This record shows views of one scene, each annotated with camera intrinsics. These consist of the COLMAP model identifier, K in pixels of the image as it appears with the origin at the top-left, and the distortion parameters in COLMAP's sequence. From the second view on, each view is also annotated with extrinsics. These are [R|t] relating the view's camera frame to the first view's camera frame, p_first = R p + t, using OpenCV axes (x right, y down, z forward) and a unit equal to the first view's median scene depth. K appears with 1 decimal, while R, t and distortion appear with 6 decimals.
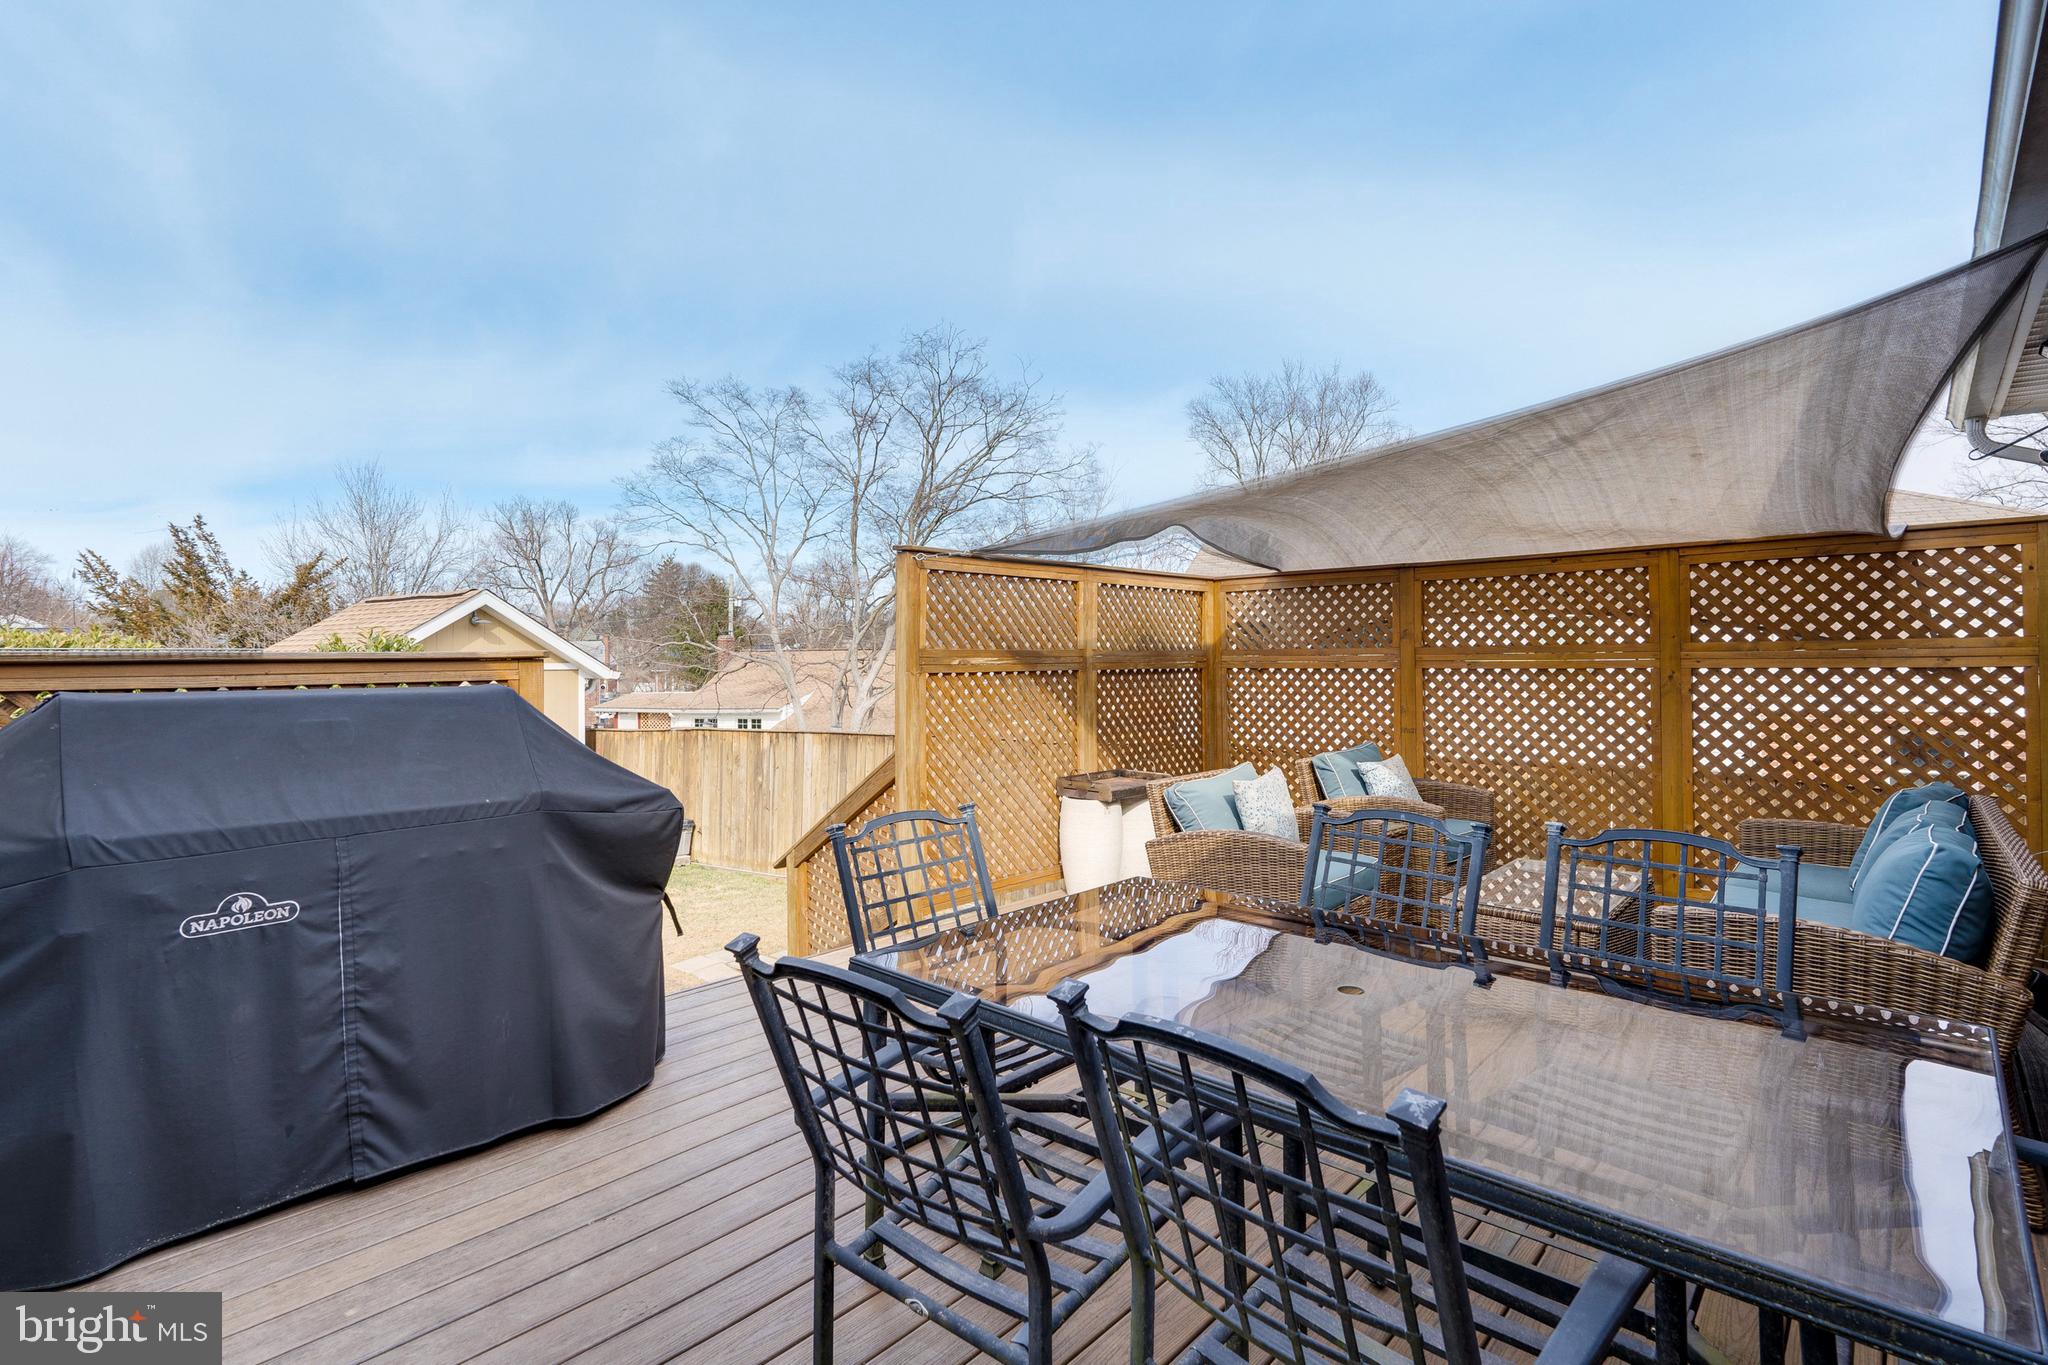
lens RADIAL K [[936.6, 0, 1024.0], [0, 936.6, 682.5], [0, 0, 1]] dist [-0.002266, 0.000246]
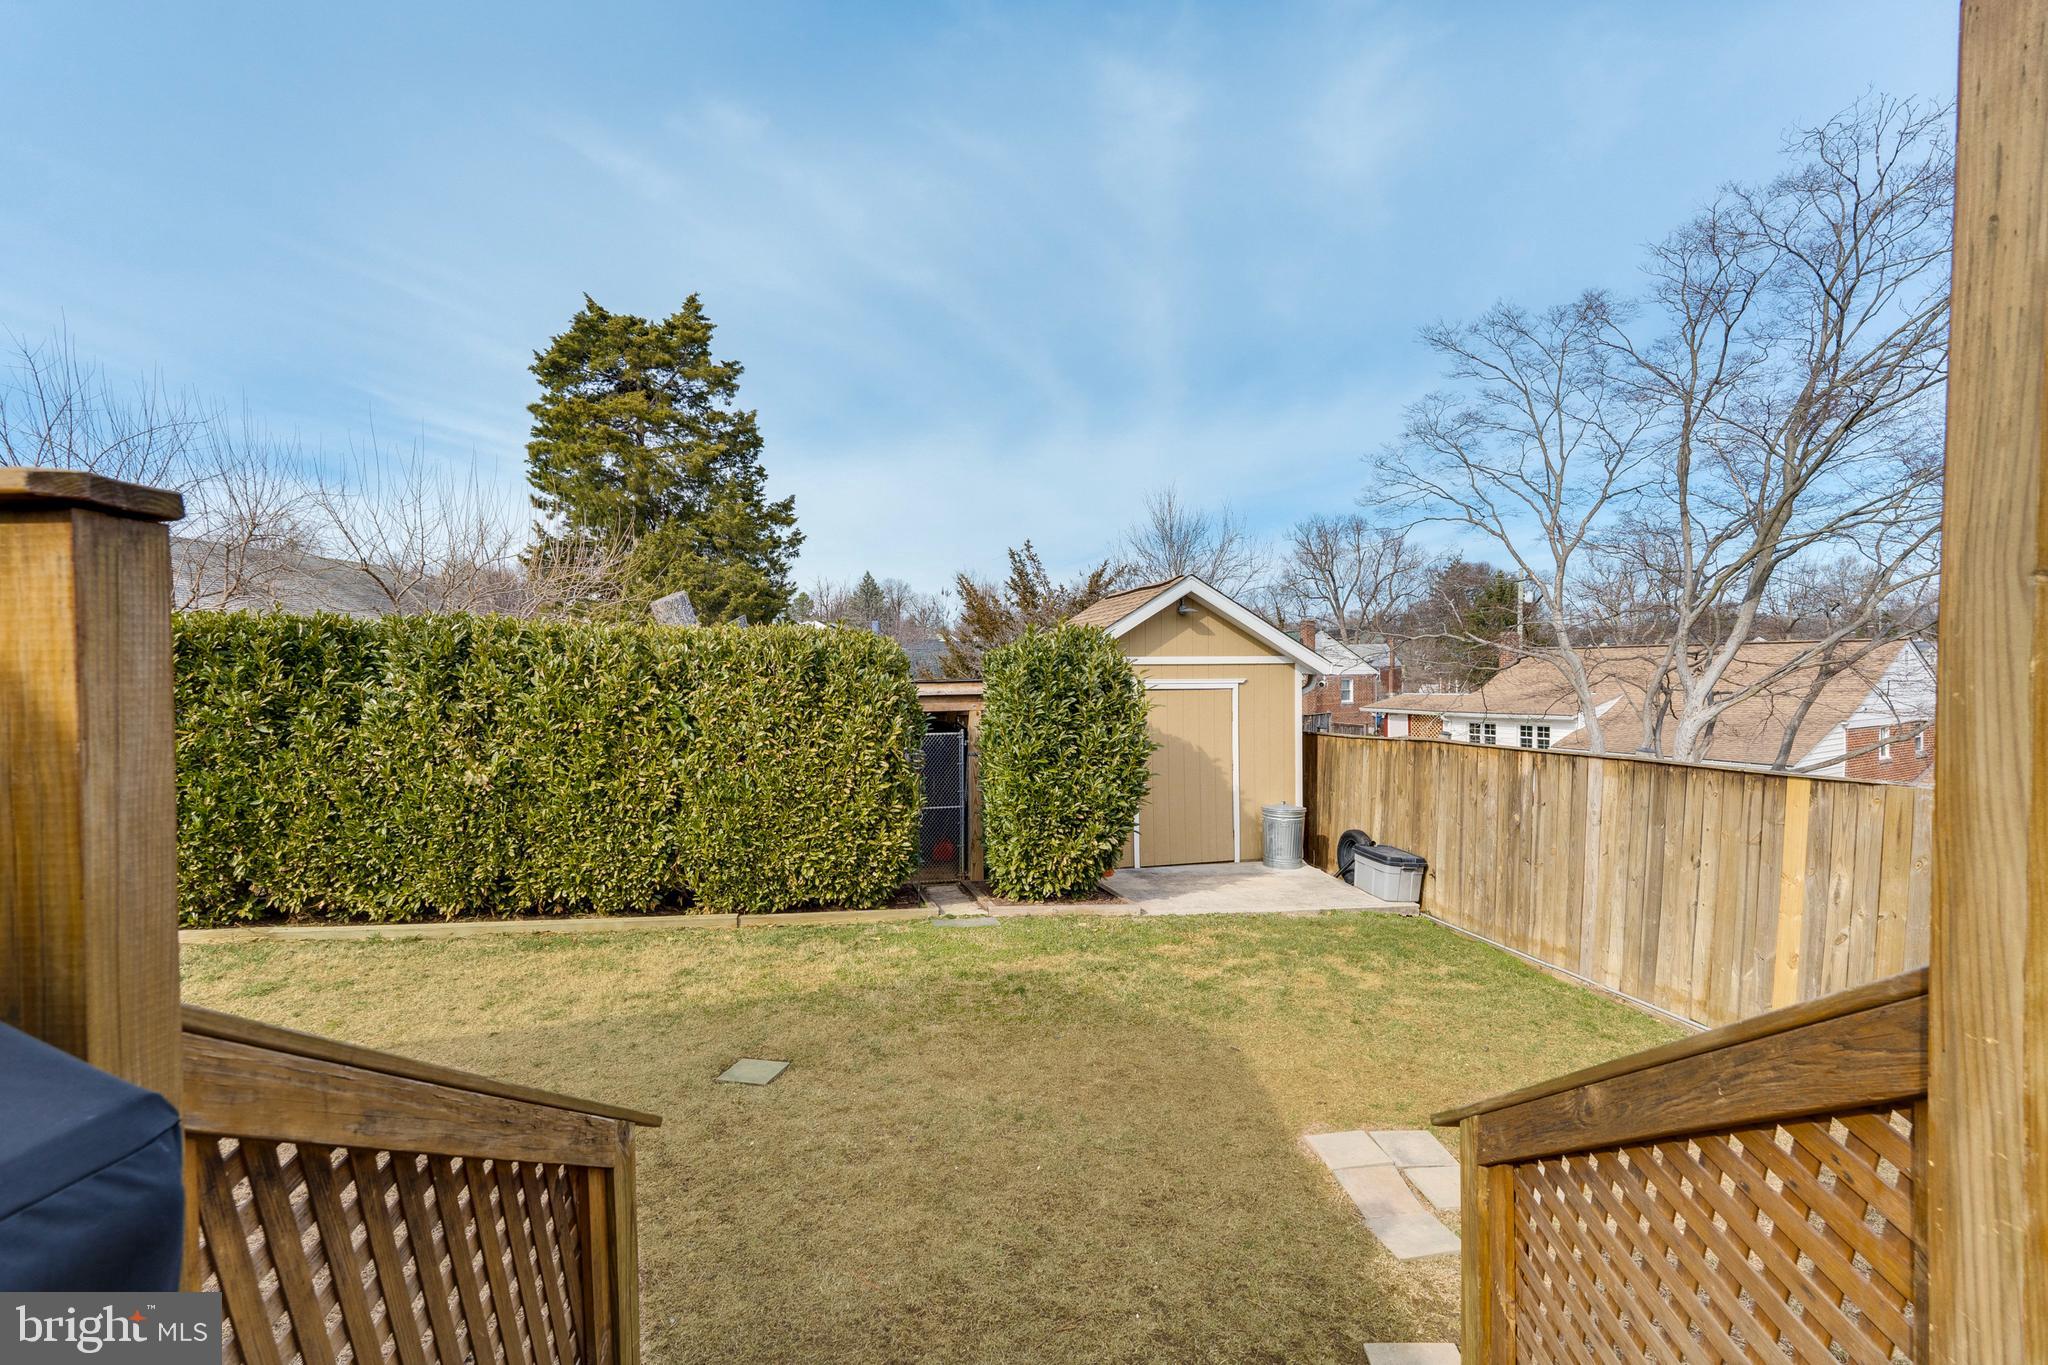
lens RADIAL K [[898.0, 0, 1024.0], [0, 898.0, 682.5], [0, 0, 1]] dist [-0.003314, -0.000090]
pose [[0.688384, 0.011241, -0.725259, -0.030578], [-0.012734, 0.999913, 0.003412, 0.002544], [0.725235, 0.006887, 0.688467, 0.166239]]
